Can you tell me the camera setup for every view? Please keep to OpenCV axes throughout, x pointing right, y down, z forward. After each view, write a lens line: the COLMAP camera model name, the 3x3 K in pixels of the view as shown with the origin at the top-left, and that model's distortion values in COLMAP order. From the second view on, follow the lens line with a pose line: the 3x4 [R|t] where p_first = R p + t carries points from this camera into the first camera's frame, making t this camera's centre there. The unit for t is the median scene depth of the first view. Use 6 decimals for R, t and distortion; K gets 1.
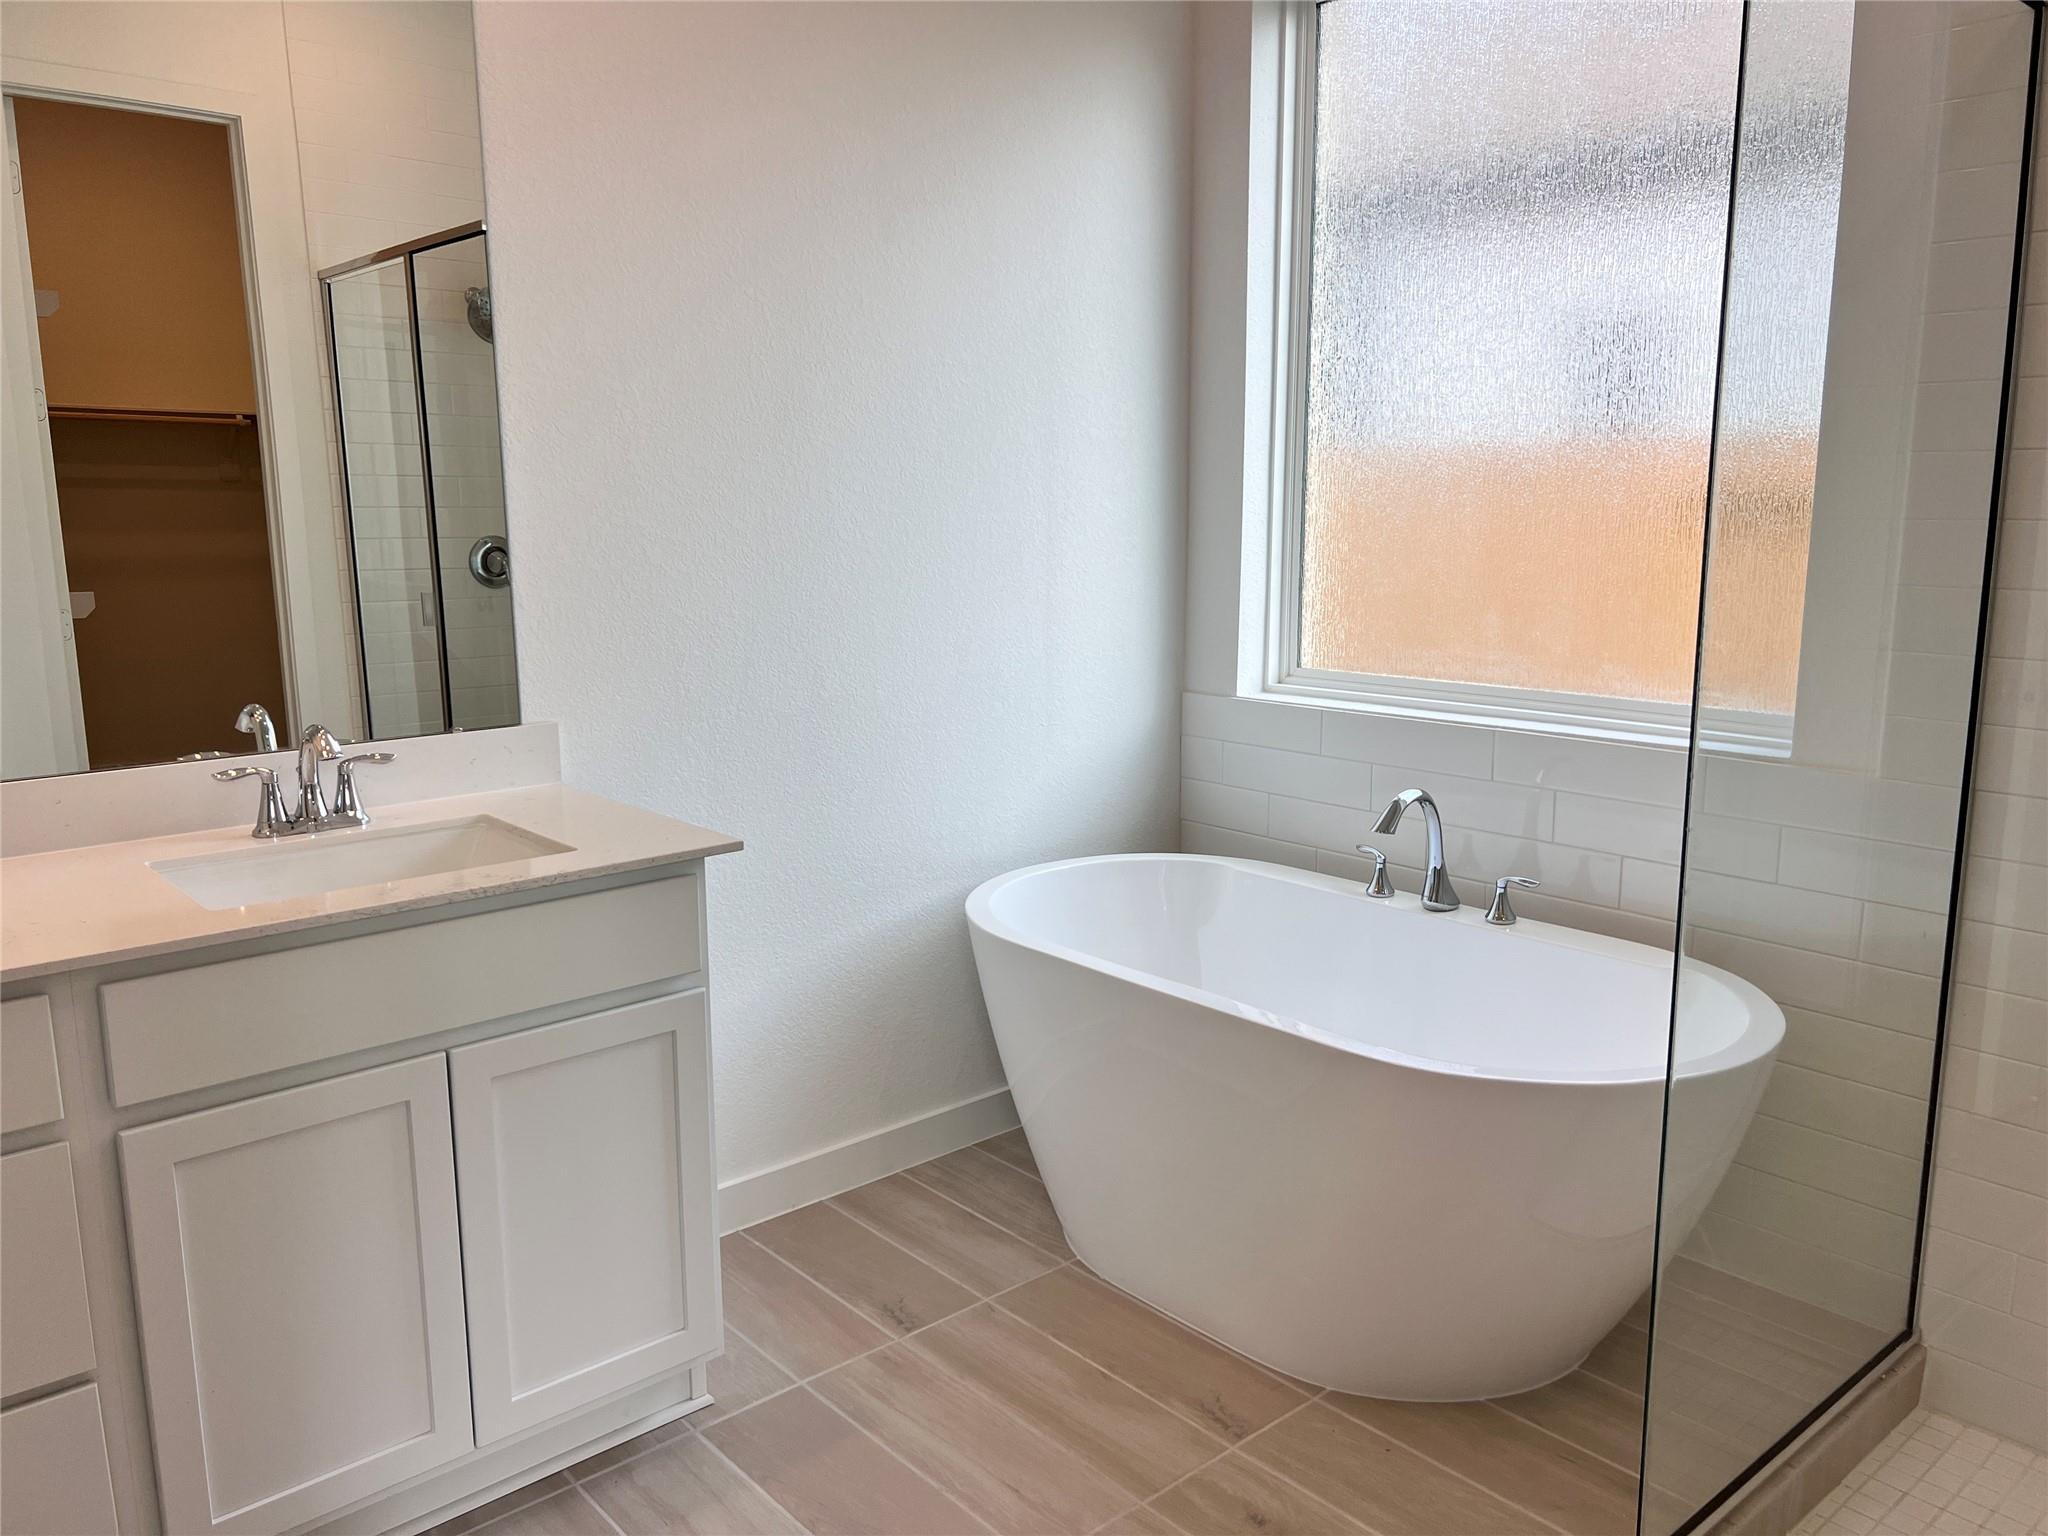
lens RADIAL K [[1530.1, 0, 1015.8], [0, 1530.1, 761.0], [0, 0, 1]] dist [0.060382, -0.083226]
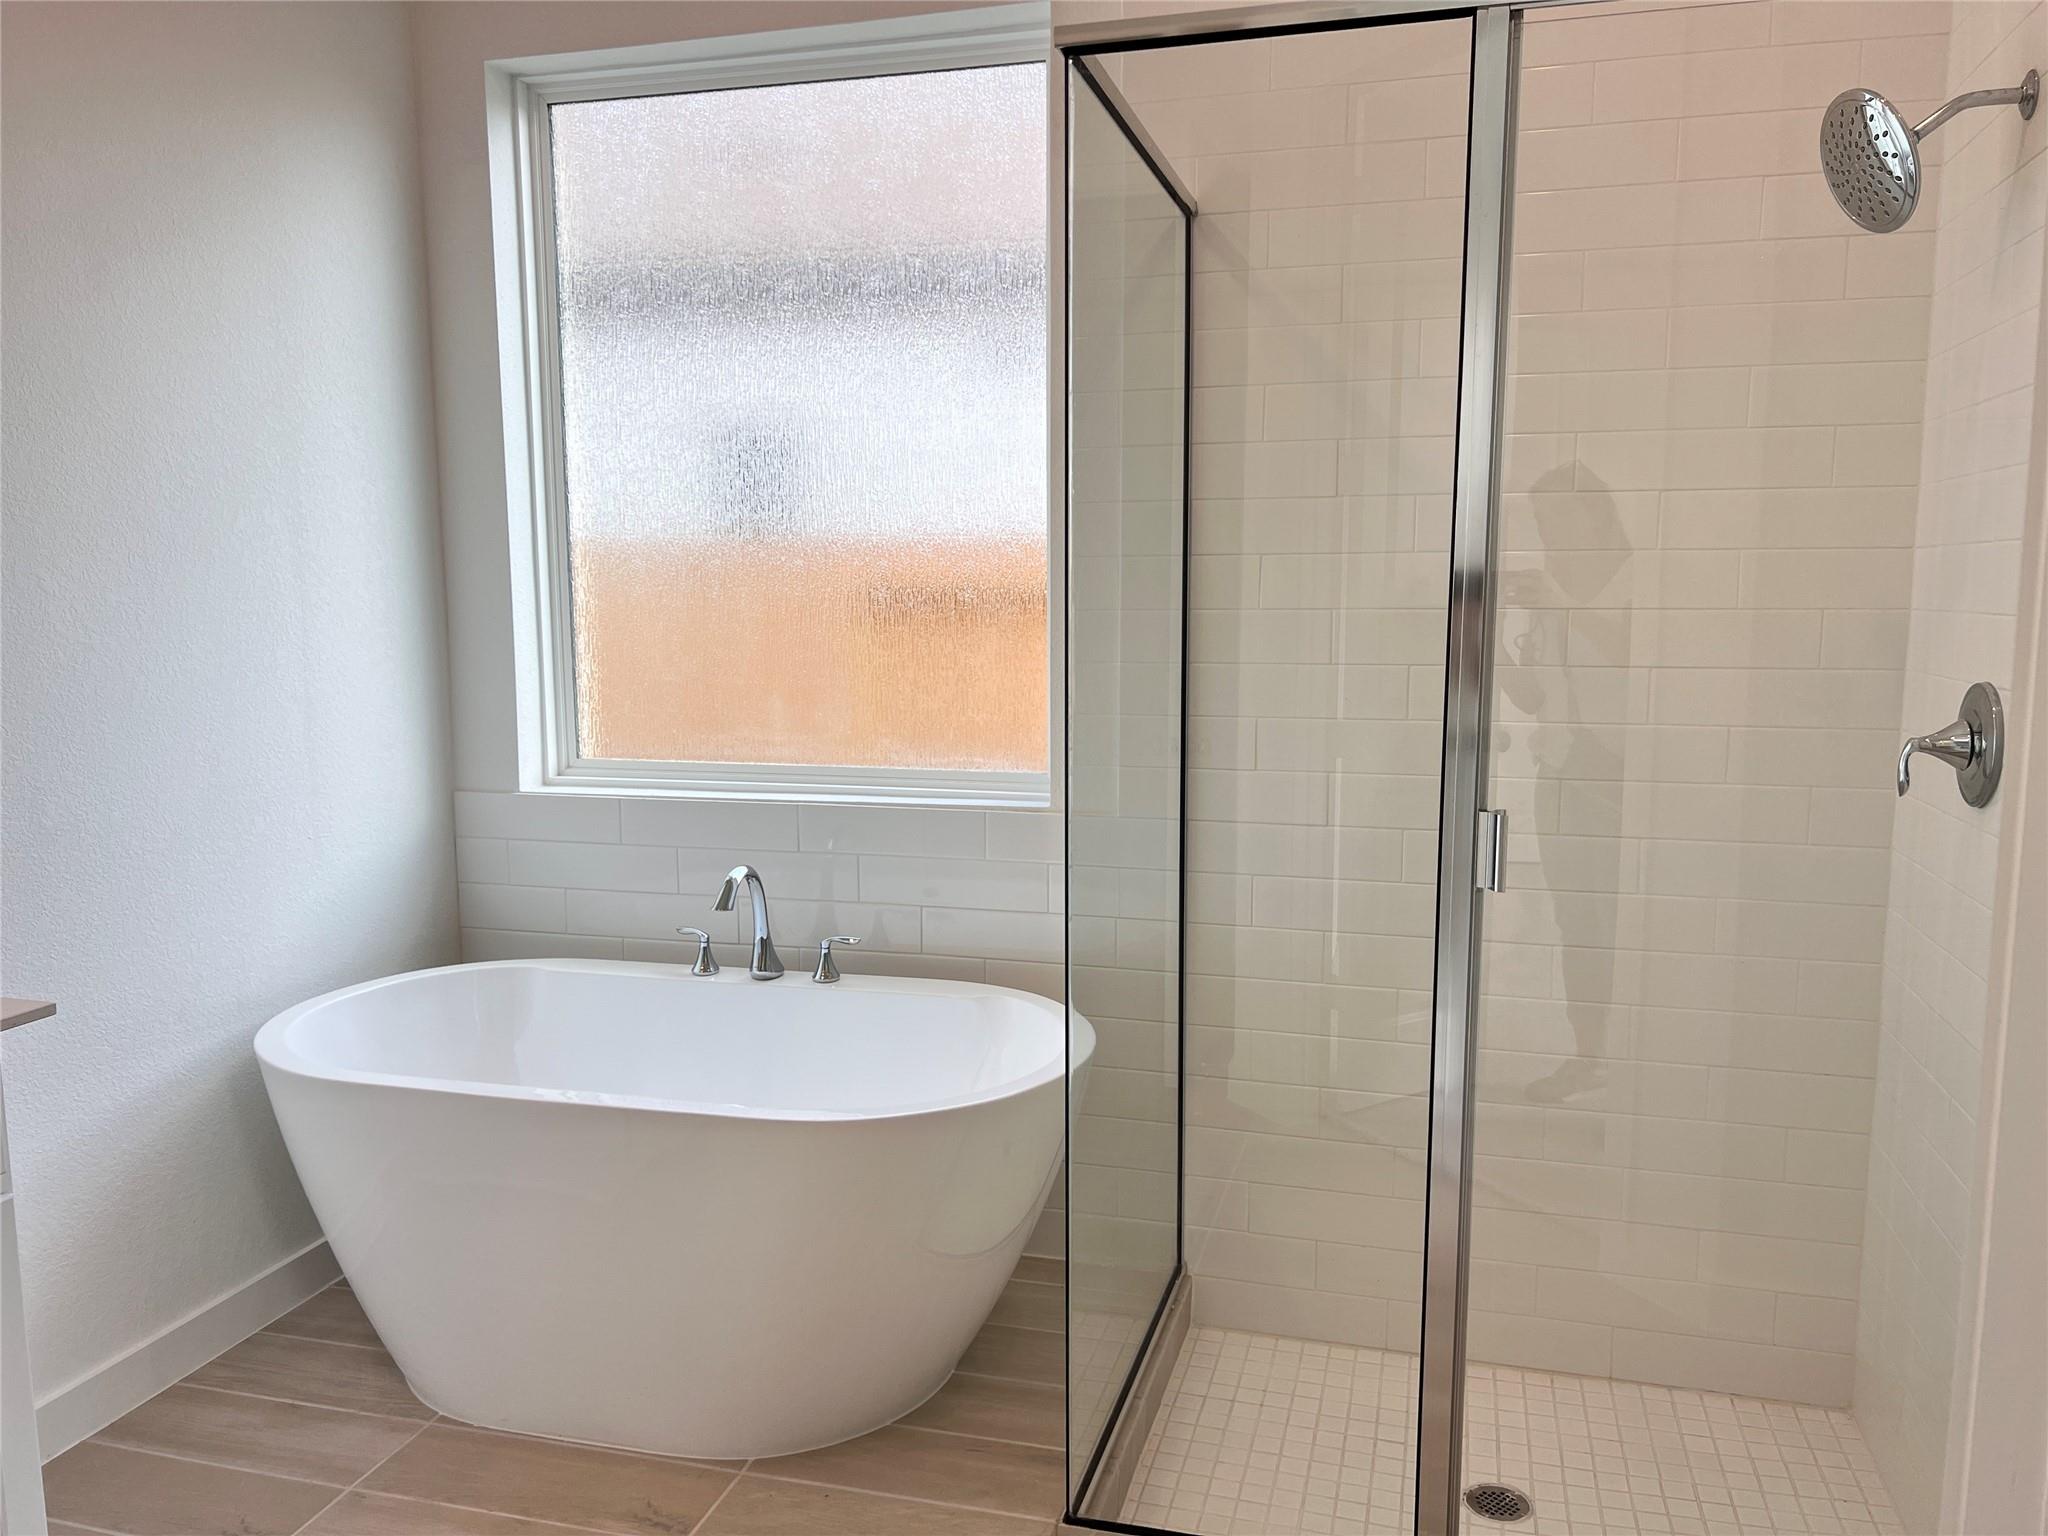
lens RADIAL K [[1533.3, 0, 1040.1], [0, 1533.3, 771.3], [0, 0, 1]] dist [0.032822, -0.050551]
pose [[0.829680, -0.063336, 0.554634, -0.146880], [0.092796, 0.995368, -0.025148, -0.000248], [-0.550472, 0.072333, 0.831714, 0.017231]]
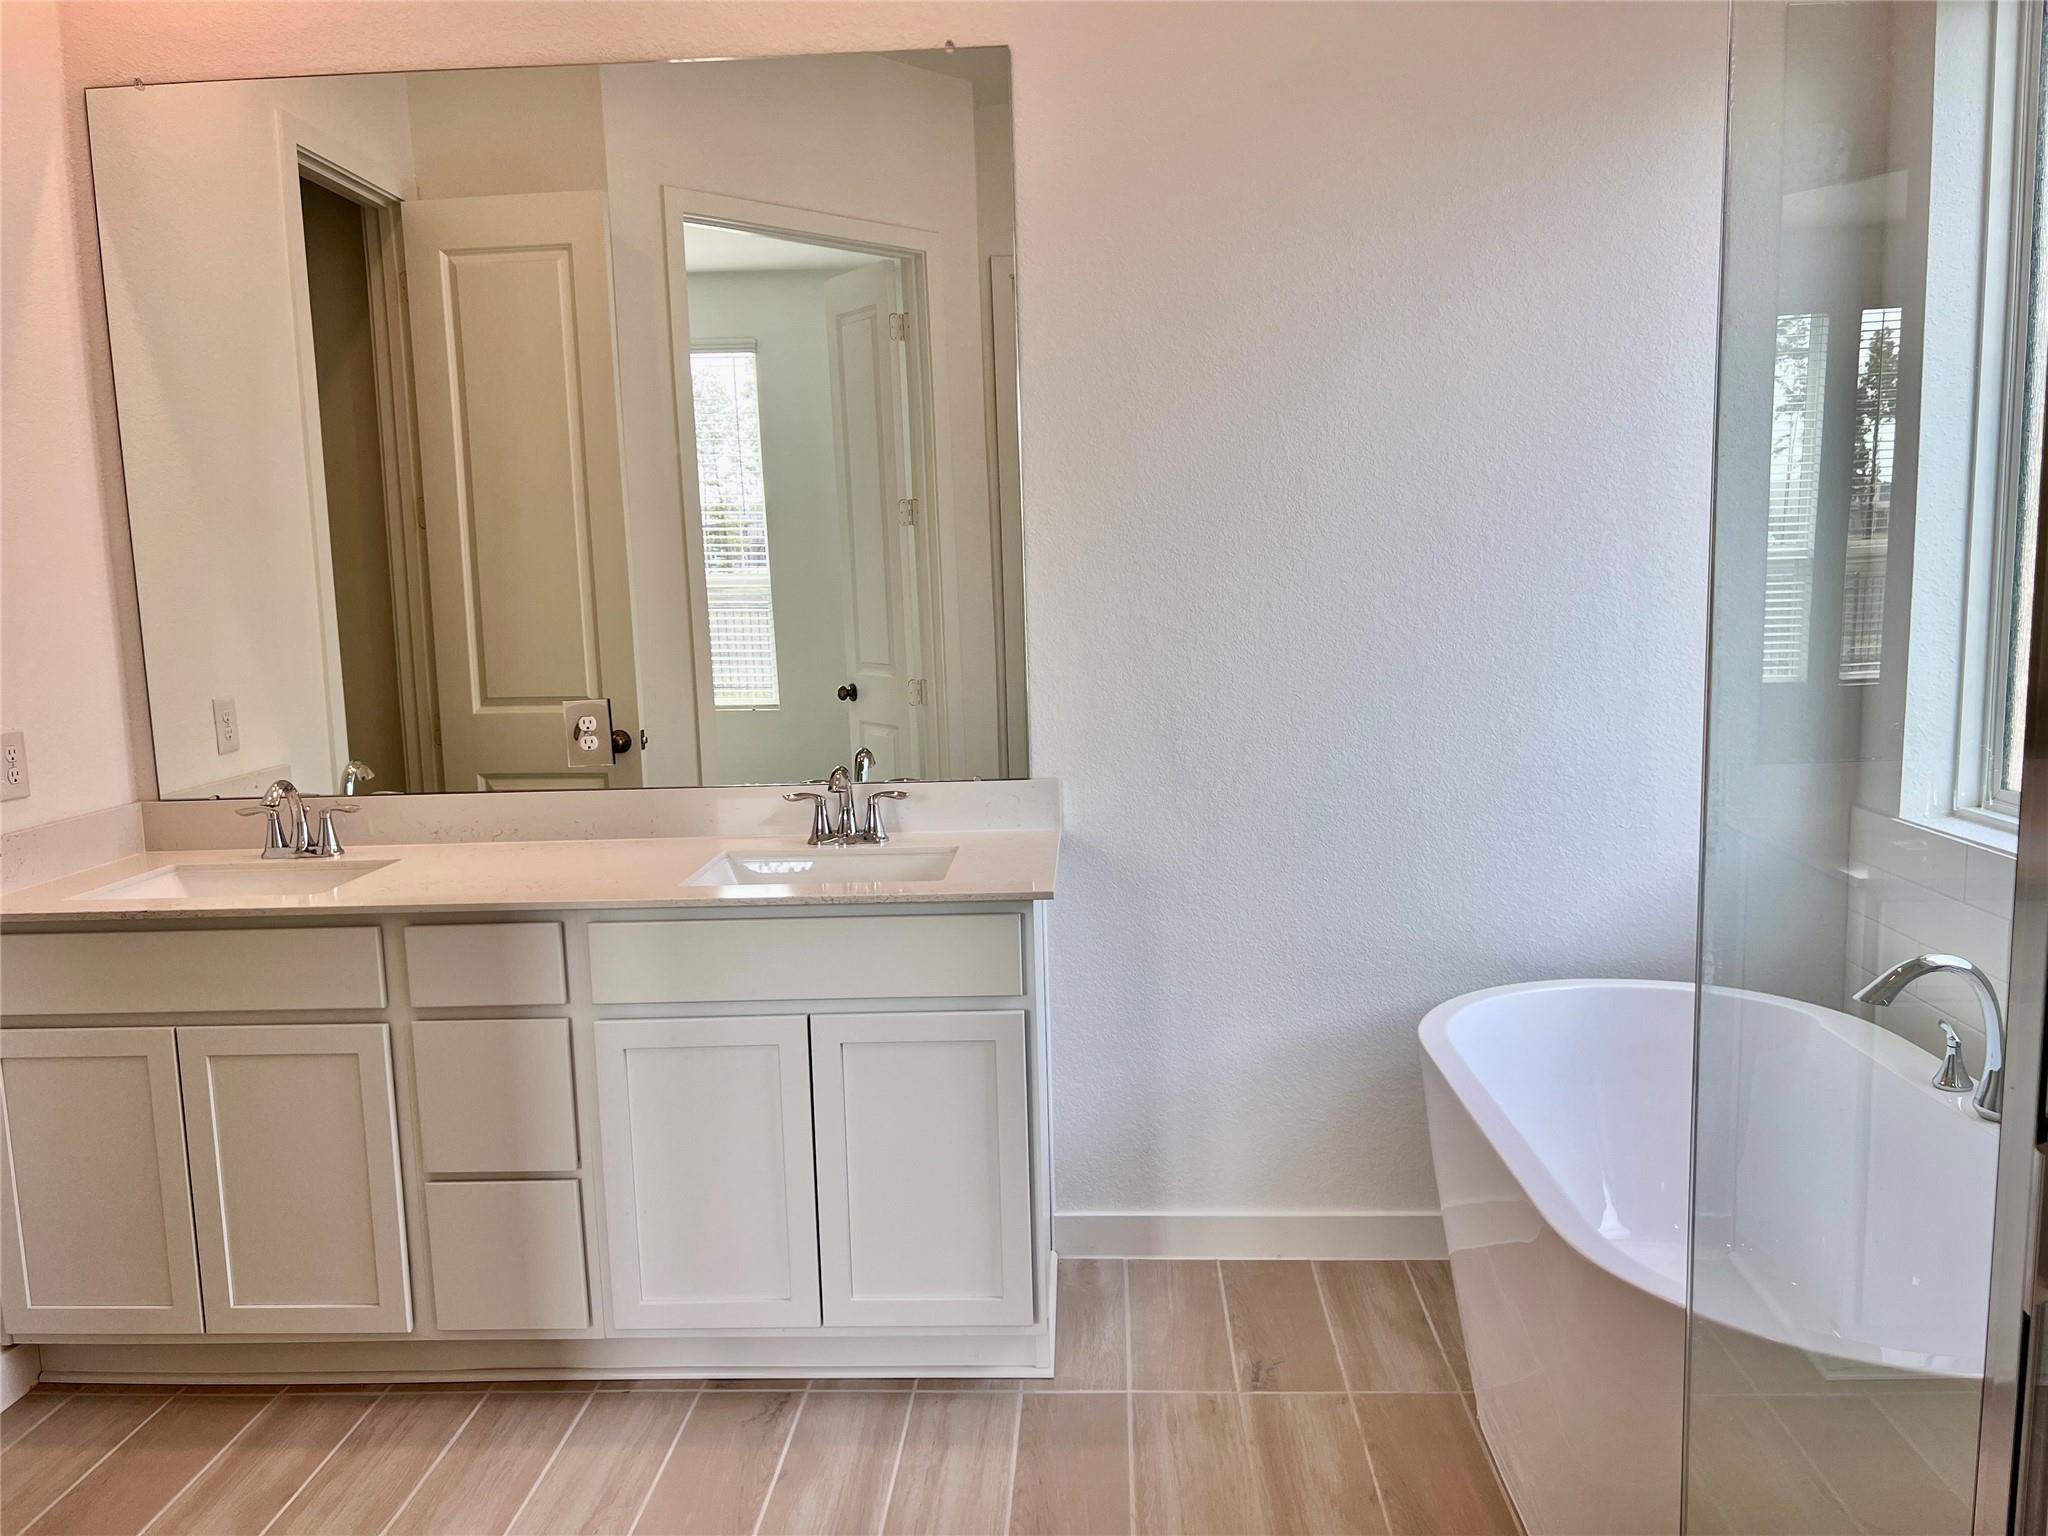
lens RADIAL K [[1557.3, 0, 1045.4], [0, 1557.3, 754.0], [0, 0, 1]] dist [0.012279, -0.046070]
pose [[0.725966, 0.073086, -0.683836, 0.464062], [-0.098364, 0.995149, 0.001934, -0.040333], [0.680660, 0.065861, 0.729633, 0.097673]]
